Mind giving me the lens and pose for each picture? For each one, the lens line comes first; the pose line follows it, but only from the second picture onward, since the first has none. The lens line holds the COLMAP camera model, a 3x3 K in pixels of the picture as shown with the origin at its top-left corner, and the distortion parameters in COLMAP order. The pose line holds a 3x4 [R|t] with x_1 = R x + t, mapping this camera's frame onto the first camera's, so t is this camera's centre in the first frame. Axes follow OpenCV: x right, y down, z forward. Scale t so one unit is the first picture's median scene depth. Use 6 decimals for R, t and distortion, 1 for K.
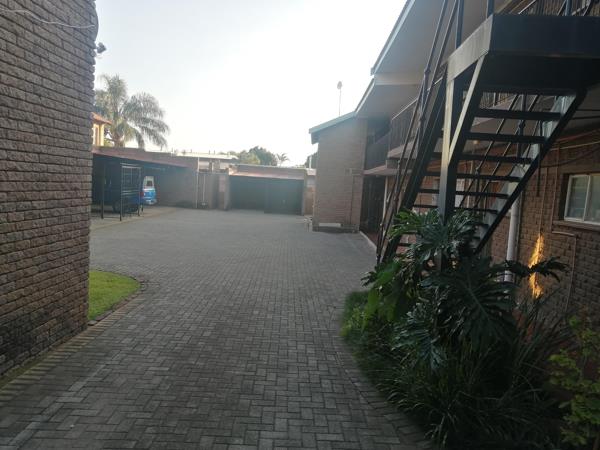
lens RADIAL K [[469.7, 0, 299.7], [0, 469.7, 225.7], [0, 0, 1]] dist [-0.003184, 0.001770]
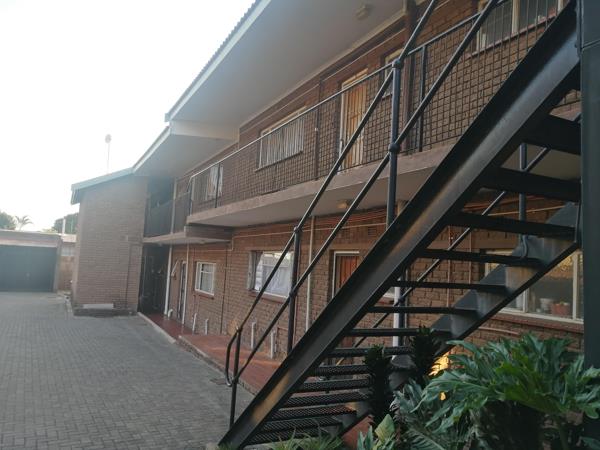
lens RADIAL K [[469.7, 0, 301.6], [0, 469.7, 226.8], [0, 0, 1]] dist [-0.003184, 0.001770]
pose [[0.876664, 0.027413, 0.480321, -0.018280], [0.040031, 0.990757, -0.129609, -0.017690], [-0.479434, 0.132851, 0.867464, 0.140580]]
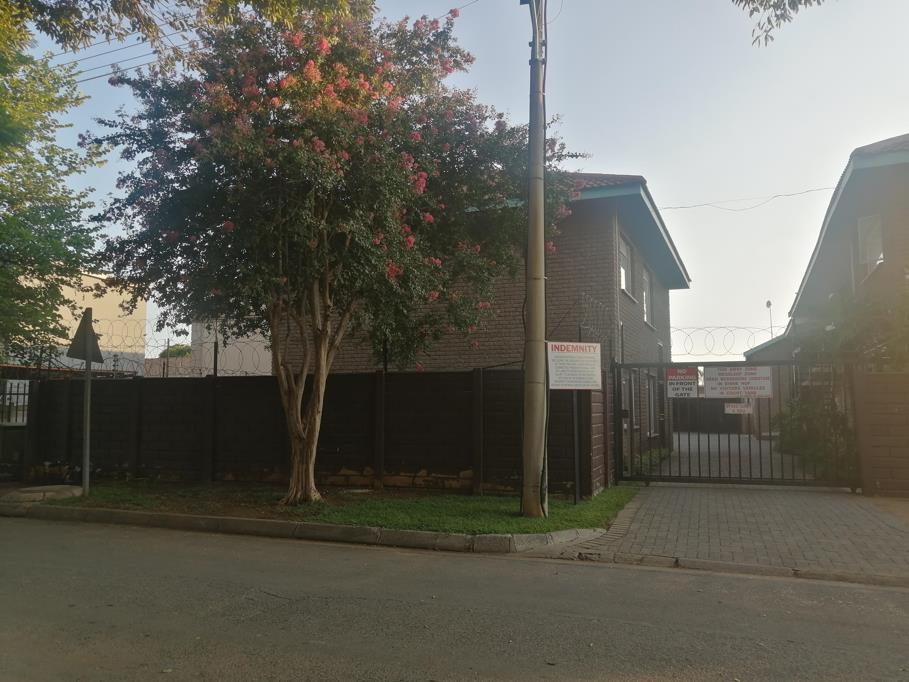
lens RADIAL K [[711.6, 0, 454.3], [0, 711.6, 340.1], [0, 0, 1]] dist [-0.003184, 0.001770]
pose [[0.933438, -0.097485, -0.345240, -0.048747], [0.039592, 0.984485, -0.170941, 0.071059], [0.356548, 0.145894, 0.922815, -1.023645]]
